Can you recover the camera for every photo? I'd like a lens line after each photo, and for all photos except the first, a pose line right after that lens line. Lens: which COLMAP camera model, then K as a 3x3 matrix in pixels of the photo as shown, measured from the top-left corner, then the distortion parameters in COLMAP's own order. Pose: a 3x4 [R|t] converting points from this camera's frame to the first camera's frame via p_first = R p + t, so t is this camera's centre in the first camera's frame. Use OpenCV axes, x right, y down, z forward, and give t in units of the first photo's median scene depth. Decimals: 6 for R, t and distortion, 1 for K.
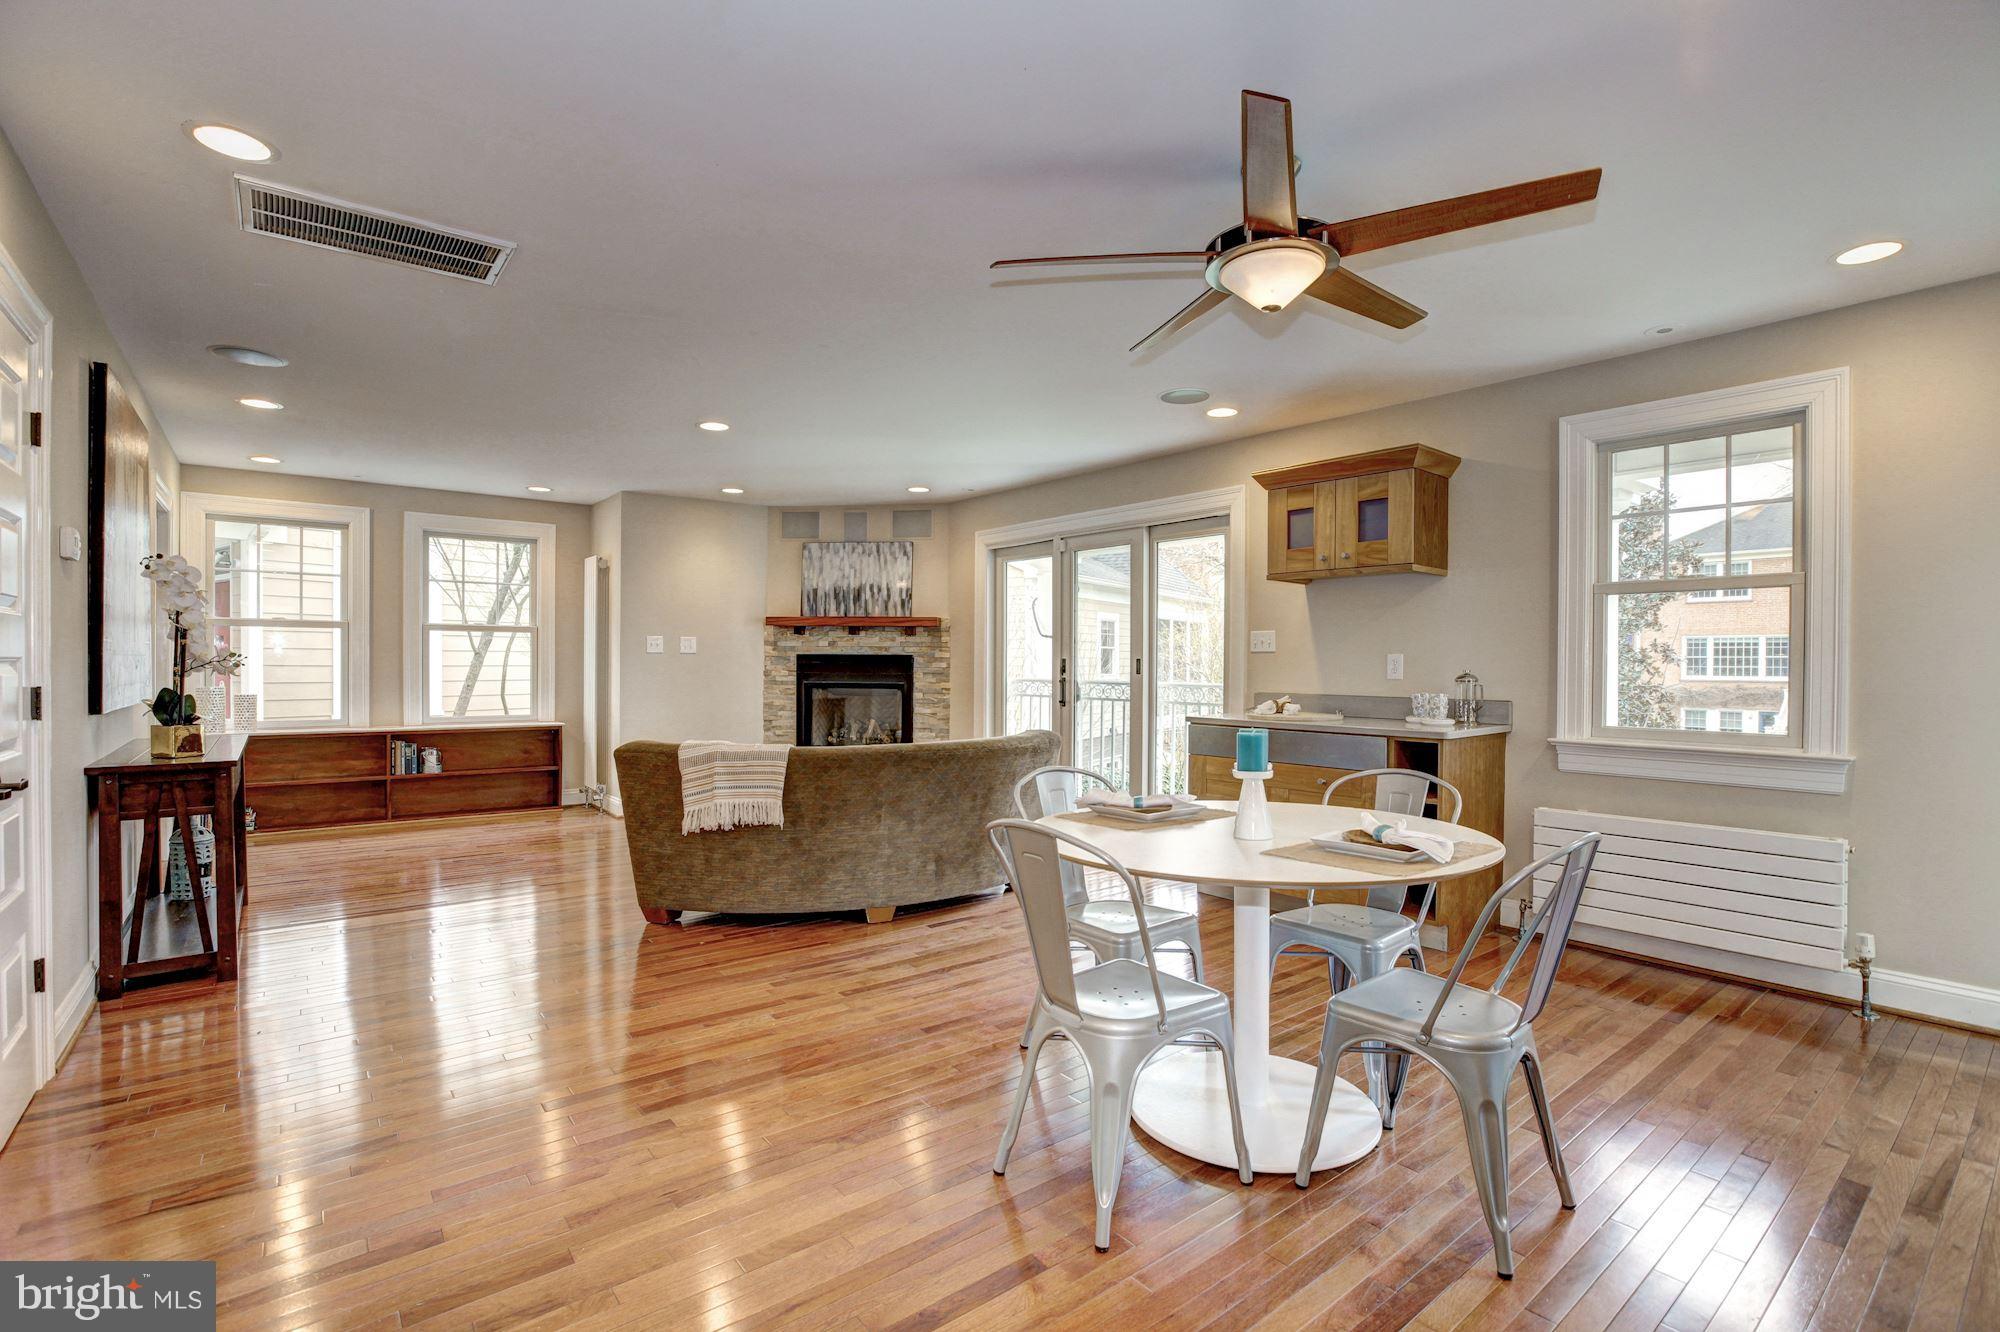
lens RADIAL K [[917.0, 0, 1001.4], [0, 917.0, 671.3], [0, 0, 1]] dist [-0.072099, 0.032560]
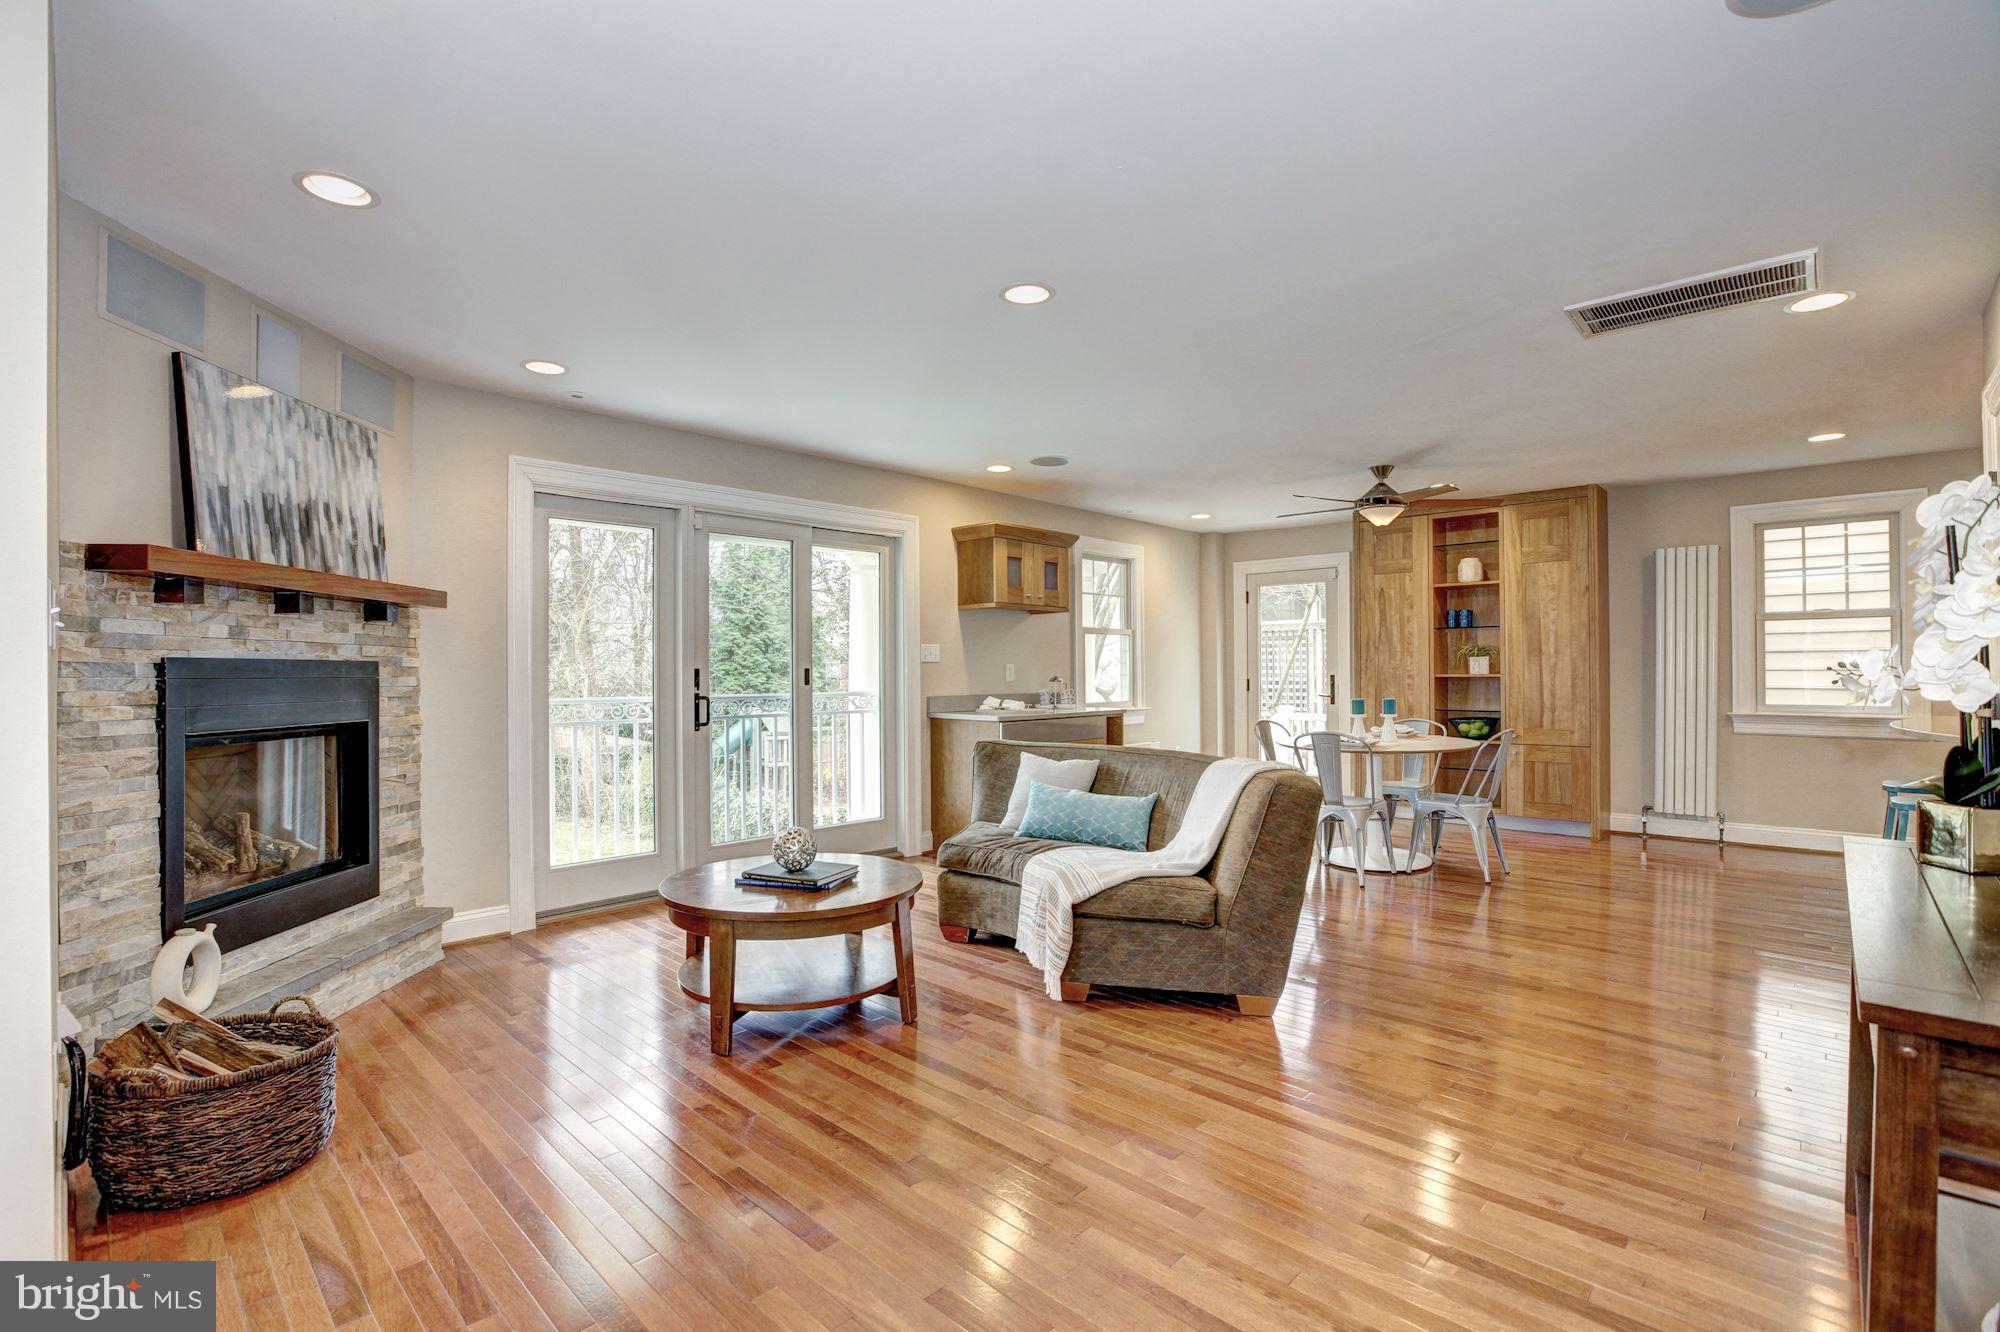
lens RADIAL K [[917.0, 0, 1001.4], [0, 917.0, 671.3], [0, 0, 1]] dist [-0.072099, 0.032560]
pose [[-0.133583, -0.004877, 0.991026, -0.715431], [0.013478, 0.999886, 0.006737, -0.013328], [-0.990946, 0.014257, -0.133502, 0.850334]]
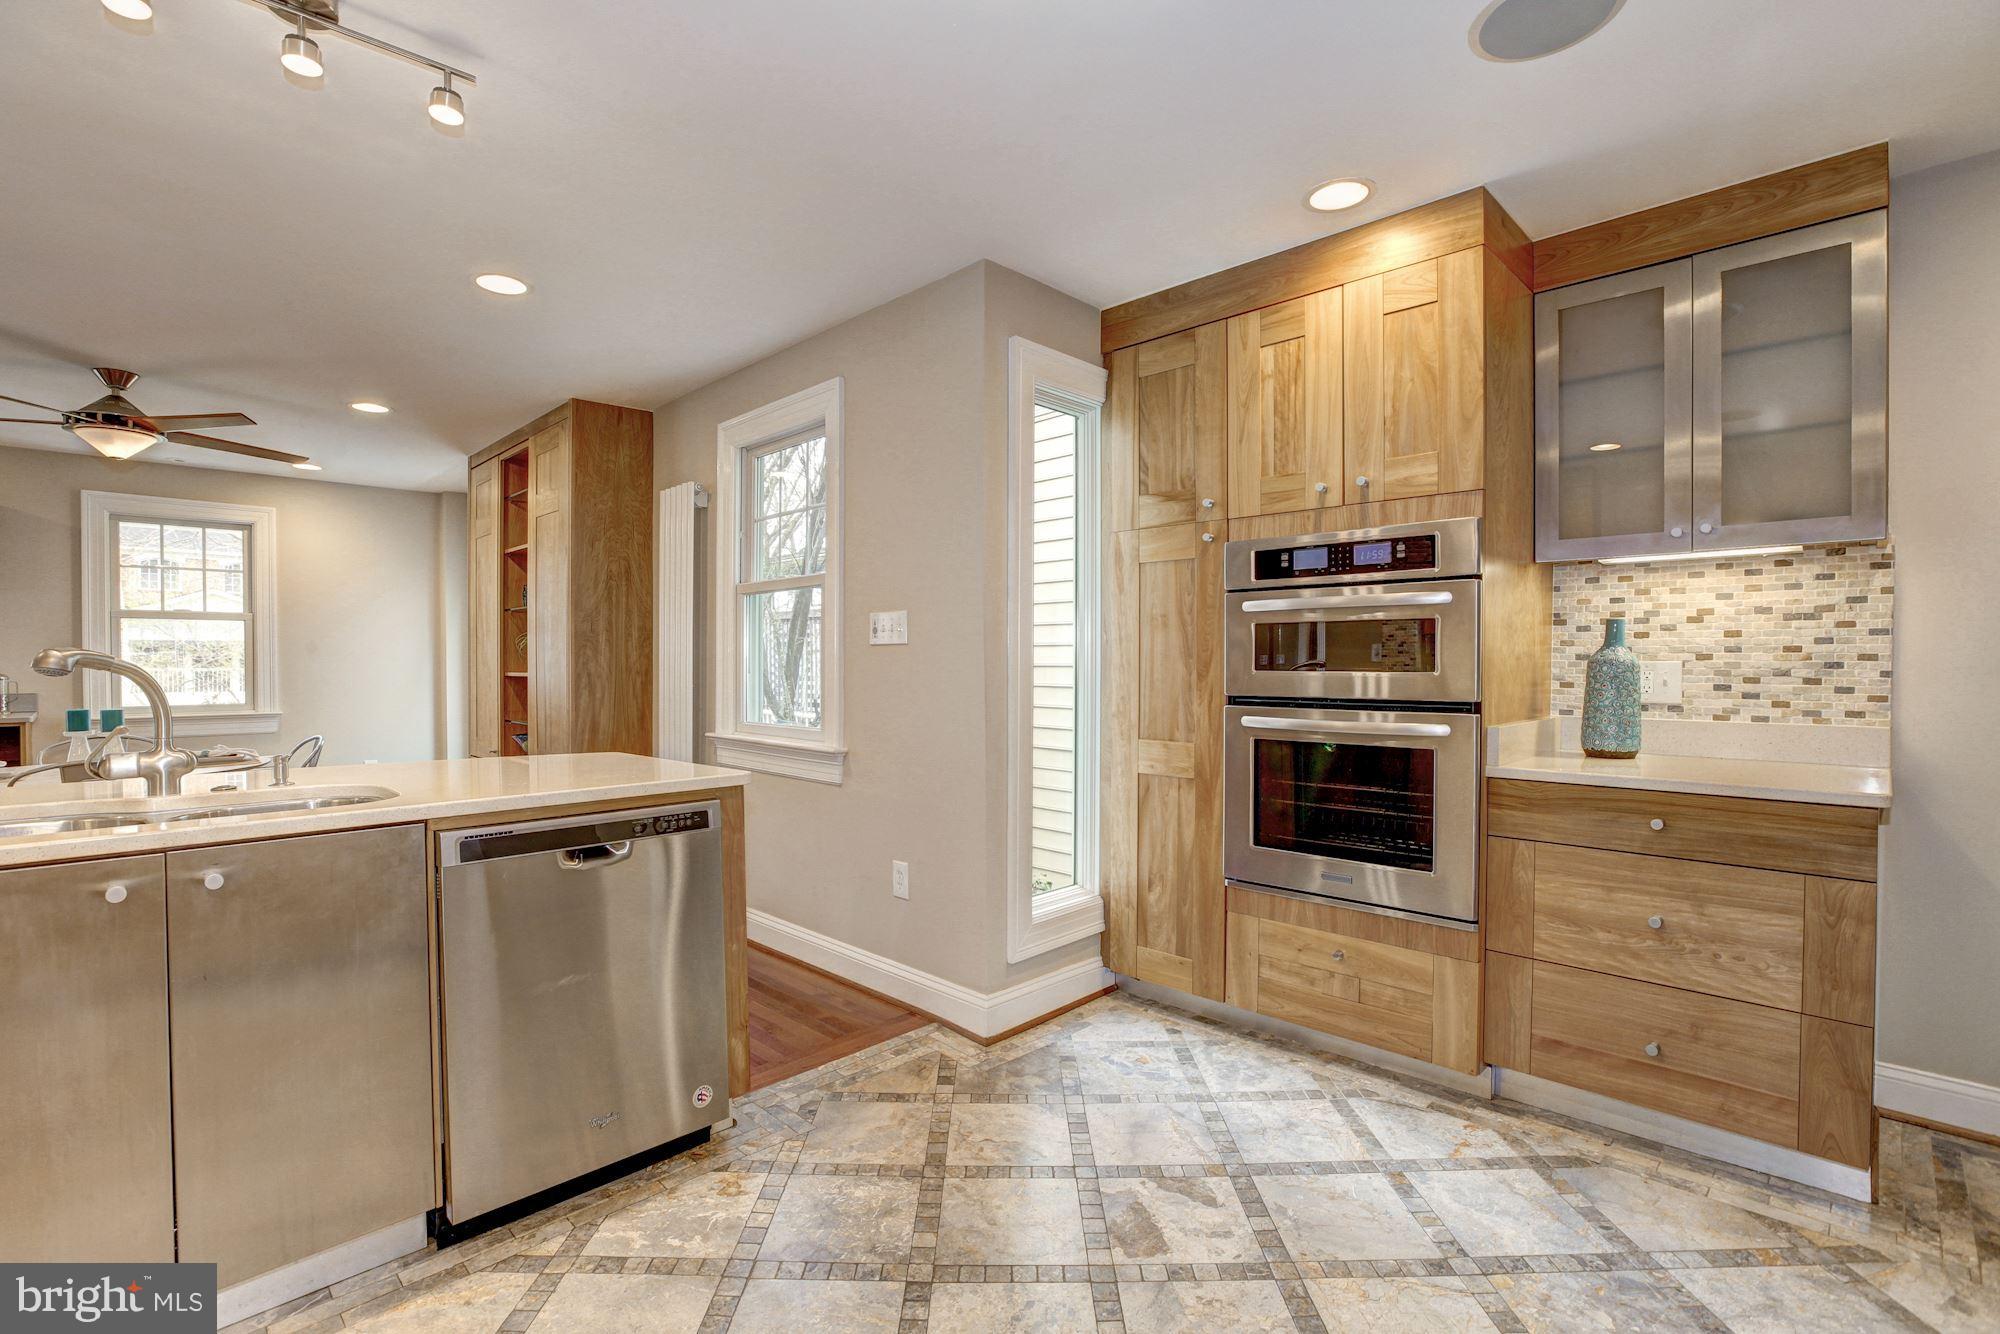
lens RADIAL K [[917.0, 0, 1001.4], [0, 917.0, 672.3], [0, 0, 1]] dist [-0.072099, 0.032560]
pose [[-0.121570, -0.021148, 0.992358, -0.555242], [0.012749, 0.999657, 0.022866, -0.006298], [-0.992501, 0.015431, -0.121259, -0.157006]]
